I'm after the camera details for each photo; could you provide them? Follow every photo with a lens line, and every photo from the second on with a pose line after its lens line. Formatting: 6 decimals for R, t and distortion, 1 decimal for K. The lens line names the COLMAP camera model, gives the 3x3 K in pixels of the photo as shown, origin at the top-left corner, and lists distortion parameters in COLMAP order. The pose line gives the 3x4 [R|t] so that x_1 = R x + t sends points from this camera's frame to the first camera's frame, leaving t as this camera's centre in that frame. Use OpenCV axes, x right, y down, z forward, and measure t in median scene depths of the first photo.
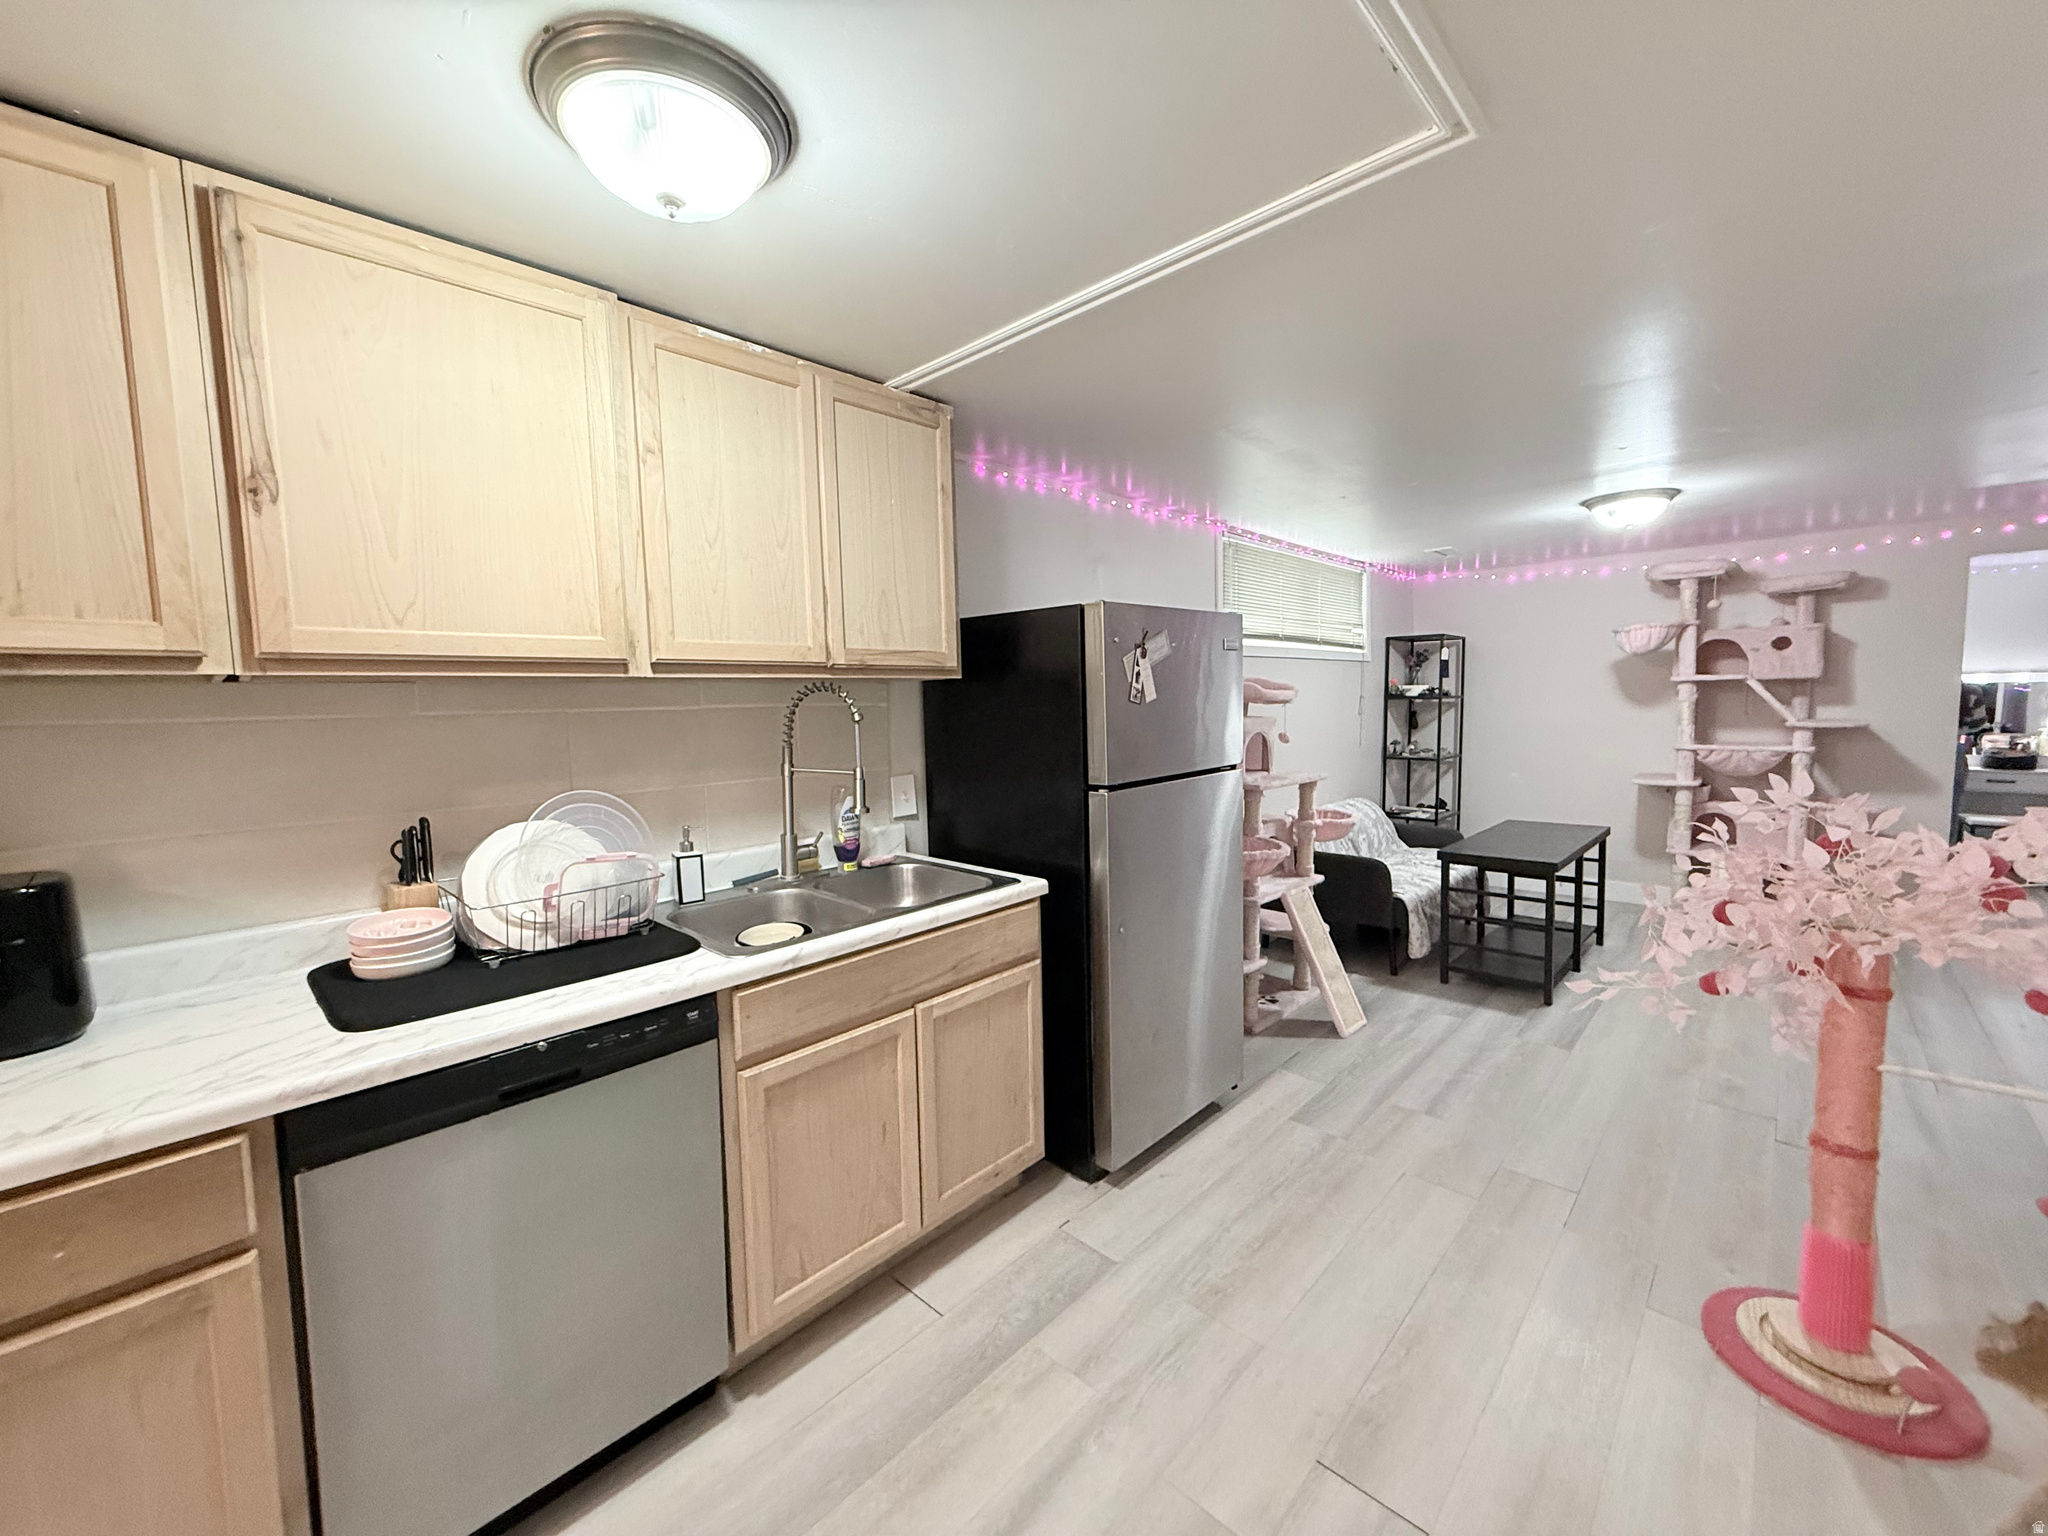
lens RADIAL K [[812.8, 0, 1022.9], [0, 812.8, 767.3], [0, 0, 1]] dist [-0.000194, -0.000692]
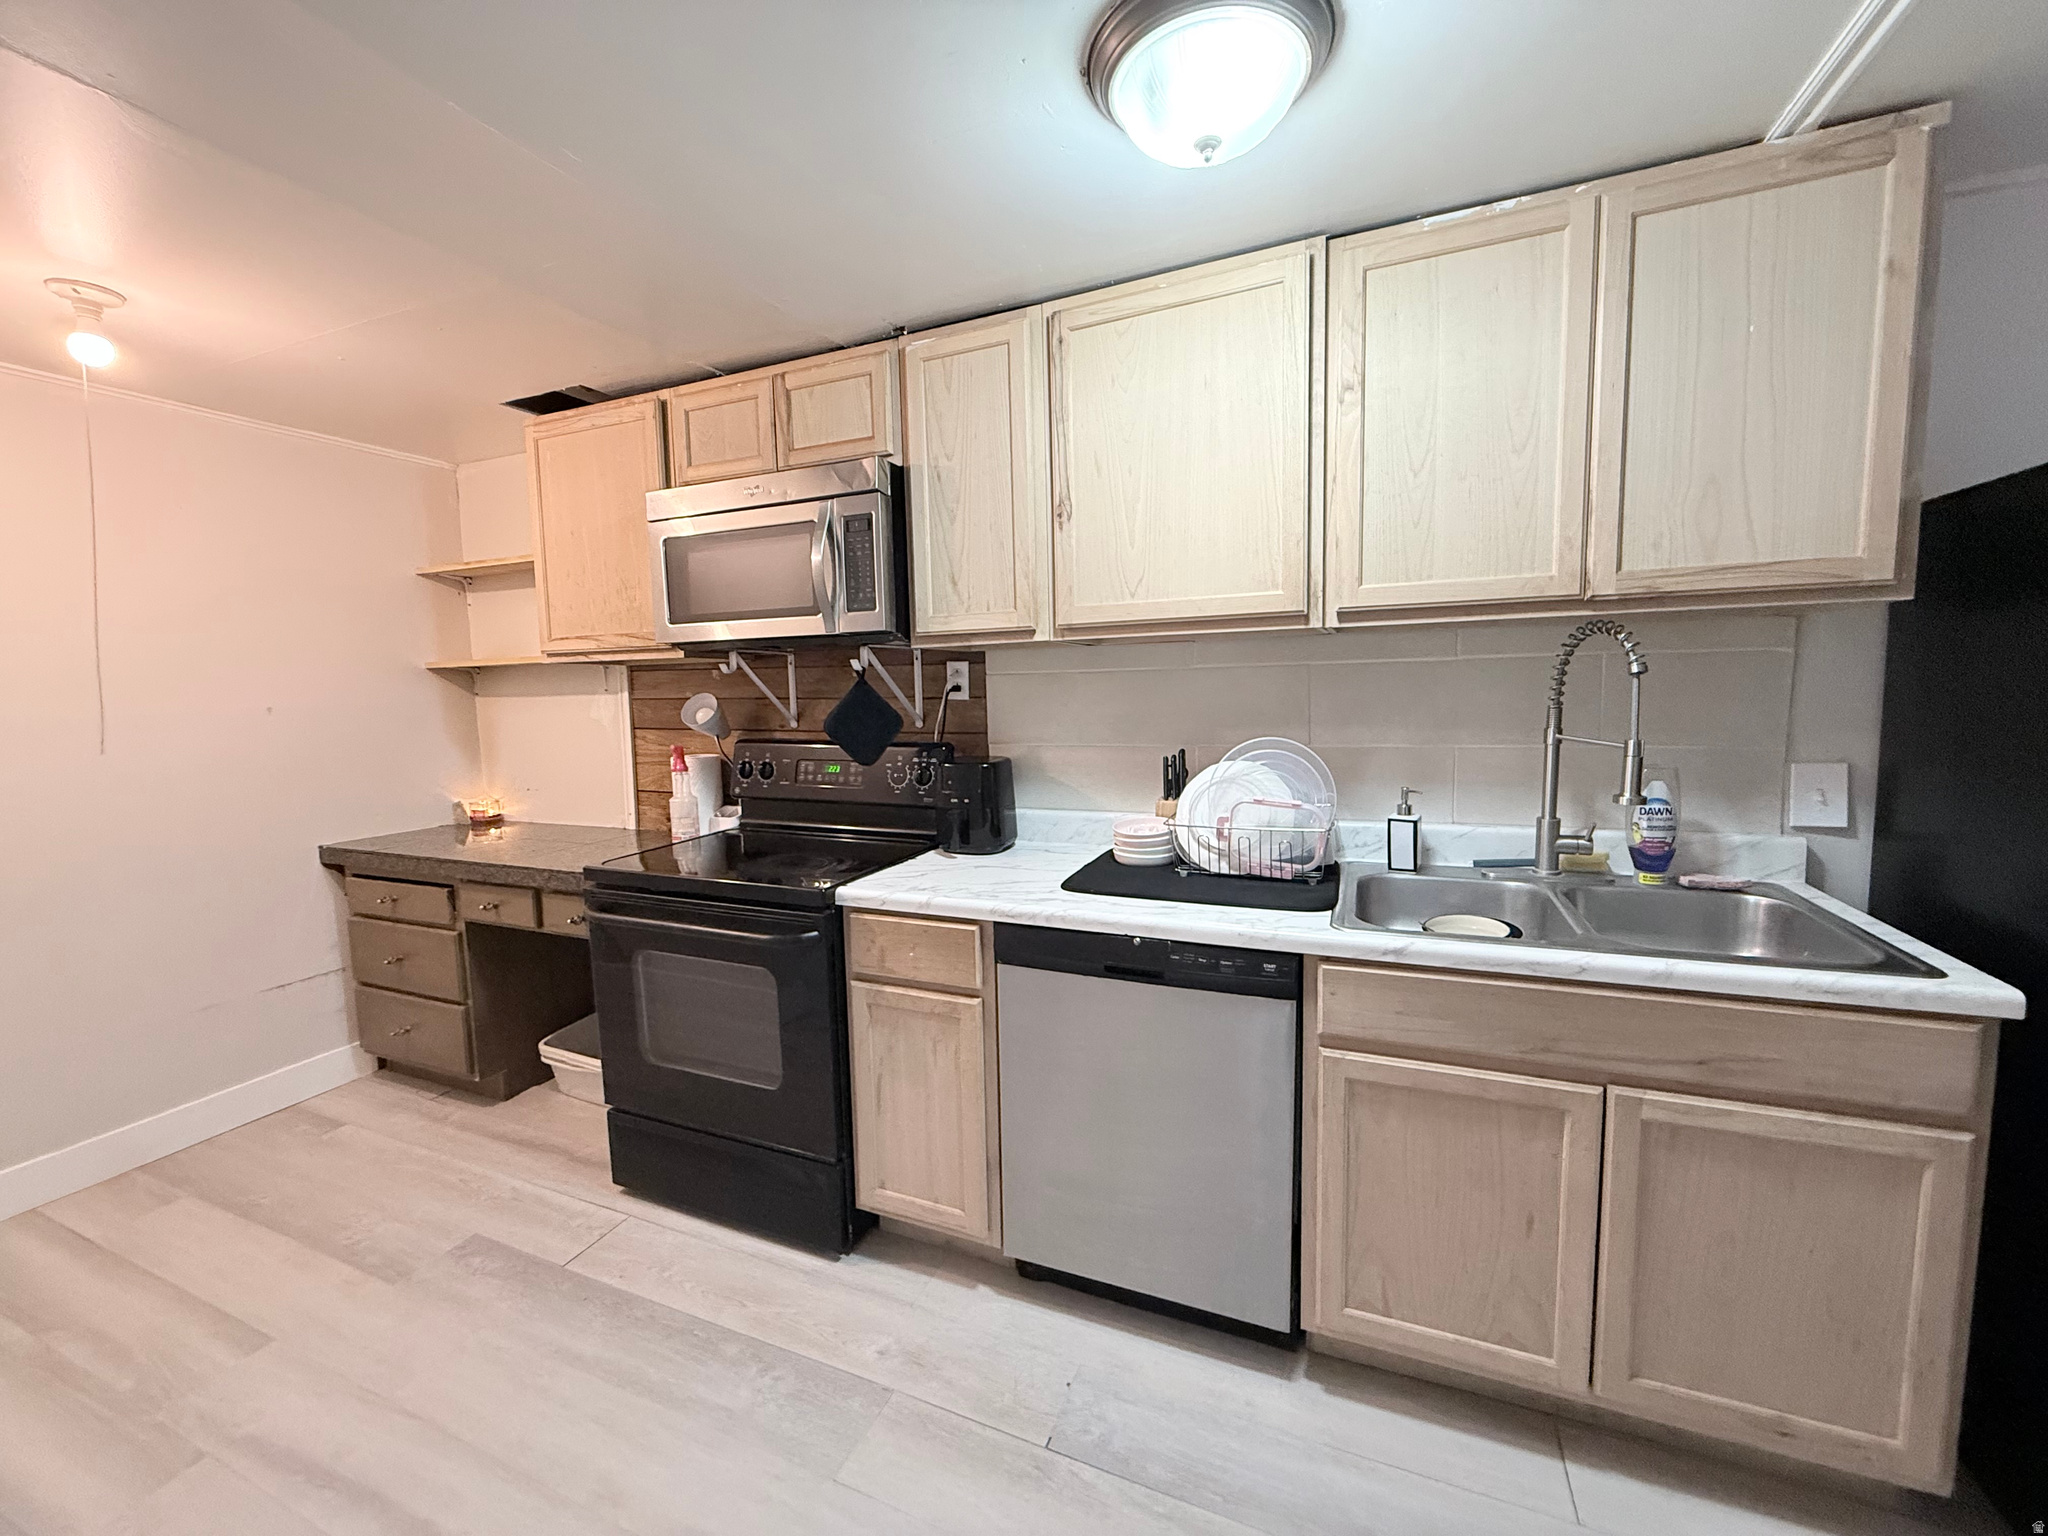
lens RADIAL K [[812.8, 0, 1022.9], [0, 812.8, 767.3], [0, 0, 1]] dist [-0.000194, -0.000692]
pose [[0.350983, 0.108731, -0.930047, 0.313635], [-0.059783, 0.993811, 0.093624, -0.011896], [0.934471, 0.022741, 0.355311, 0.286873]]
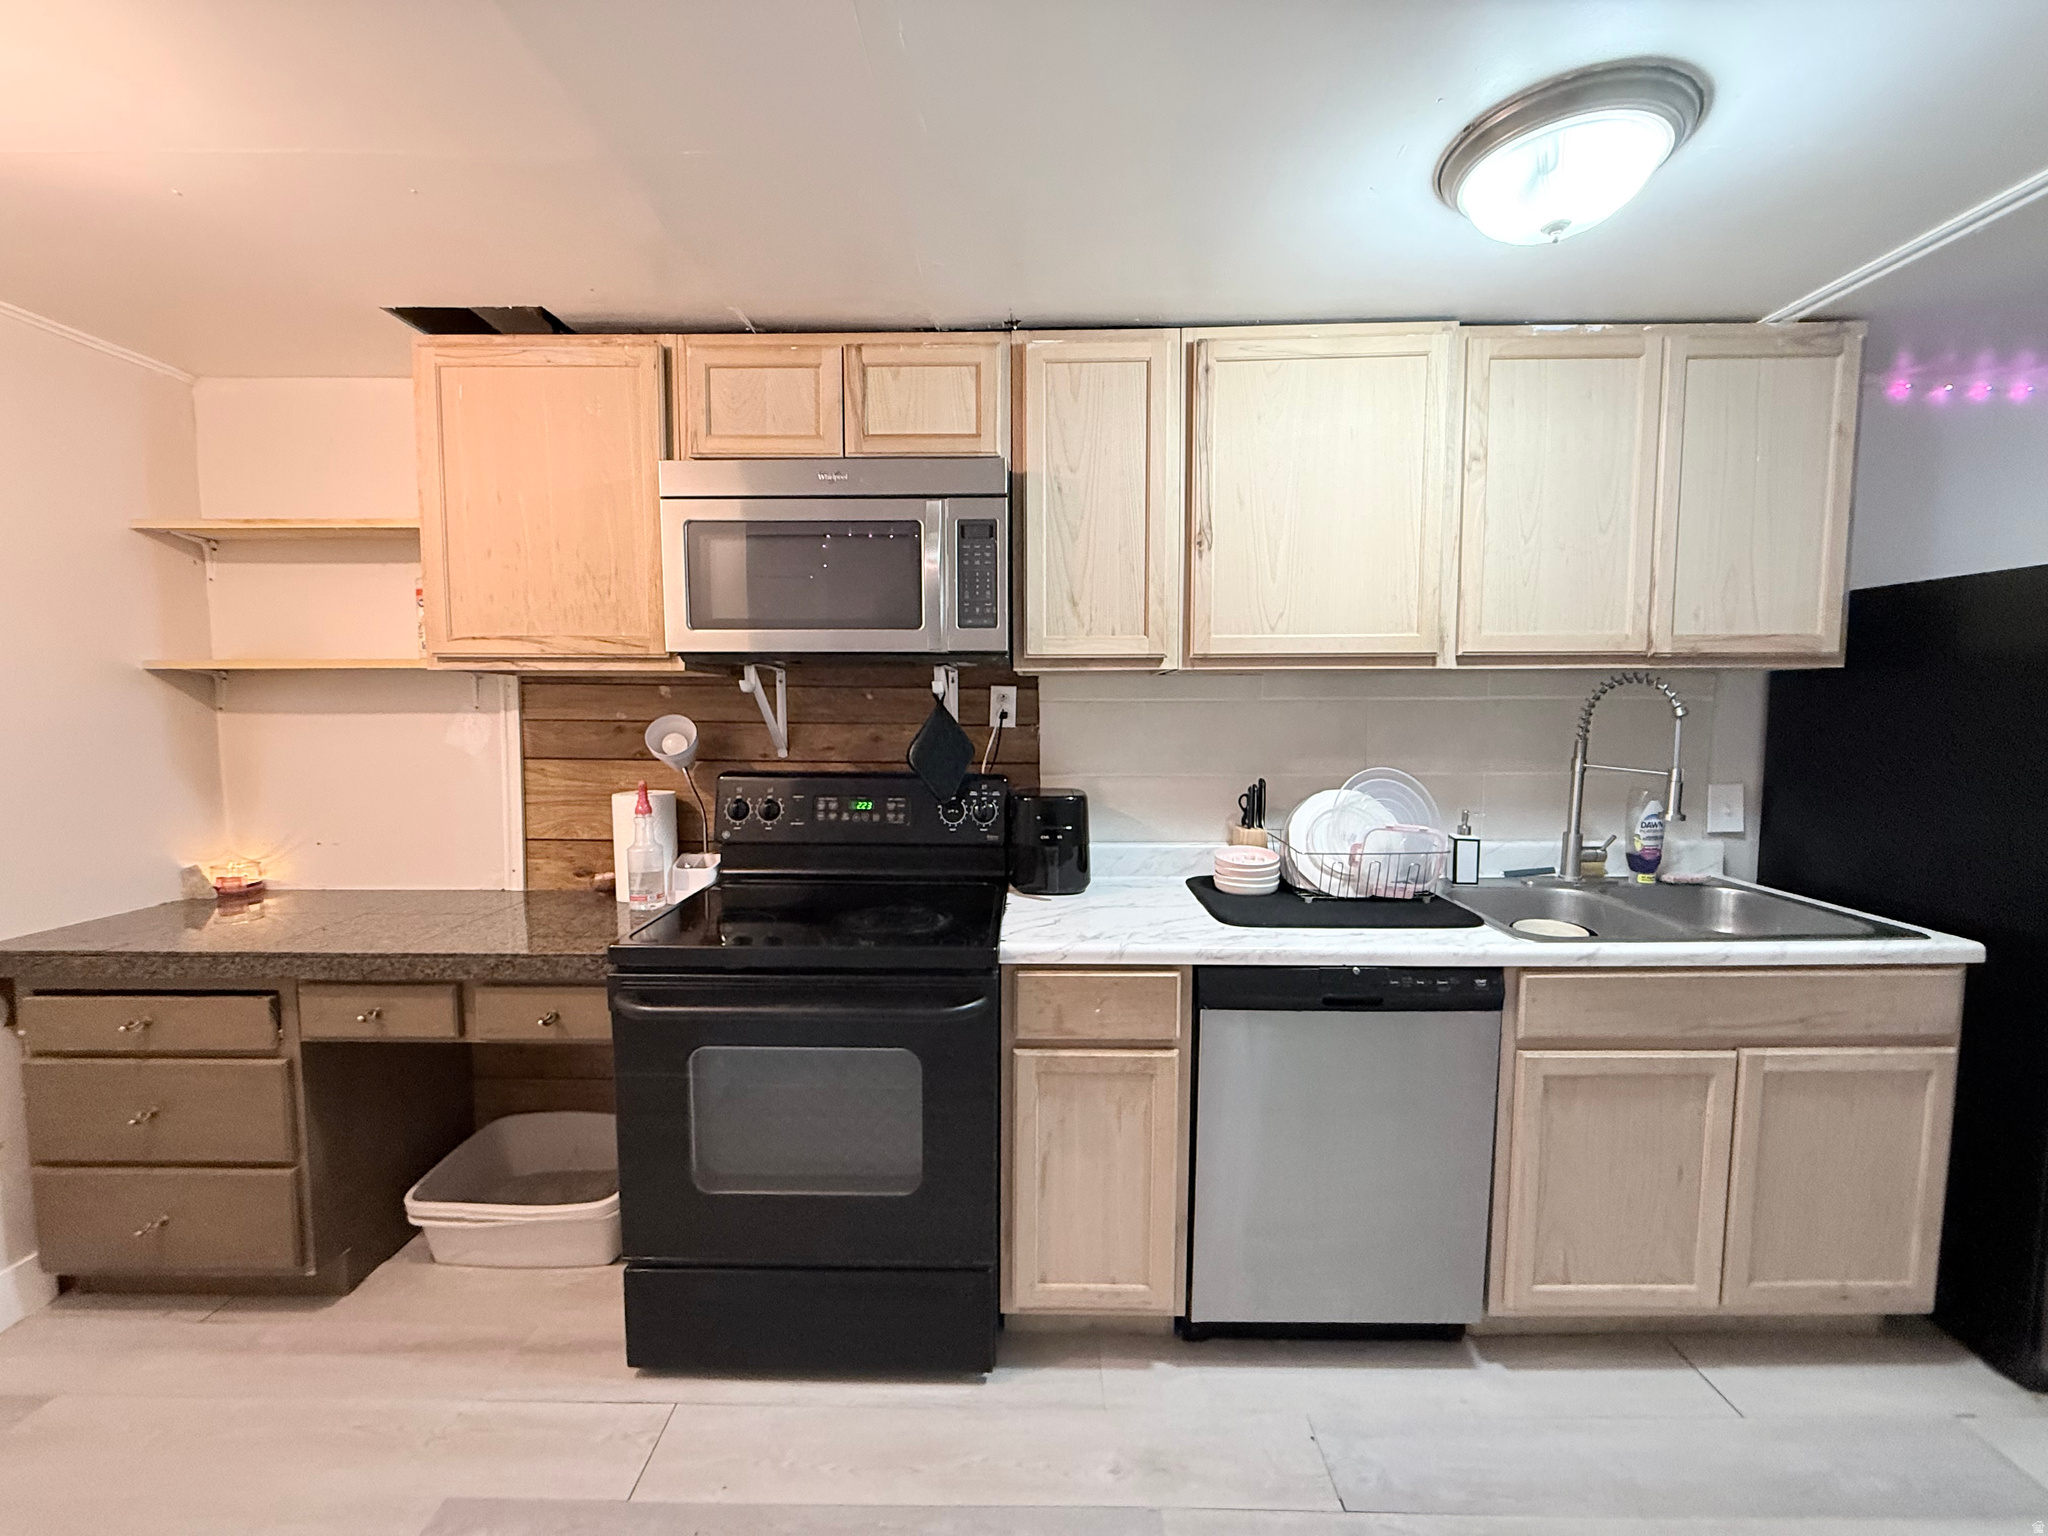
lens RADIAL K [[812.8, 0, 1022.9], [0, 812.8, 767.3], [0, 0, 1]] dist [-0.000194, -0.000692]
pose [[0.679985, 0.078183, -0.729046, -0.045306], [-0.072889, 0.996582, 0.038890, 0.018702], [0.729594, 0.026694, 0.683359, -0.149819]]
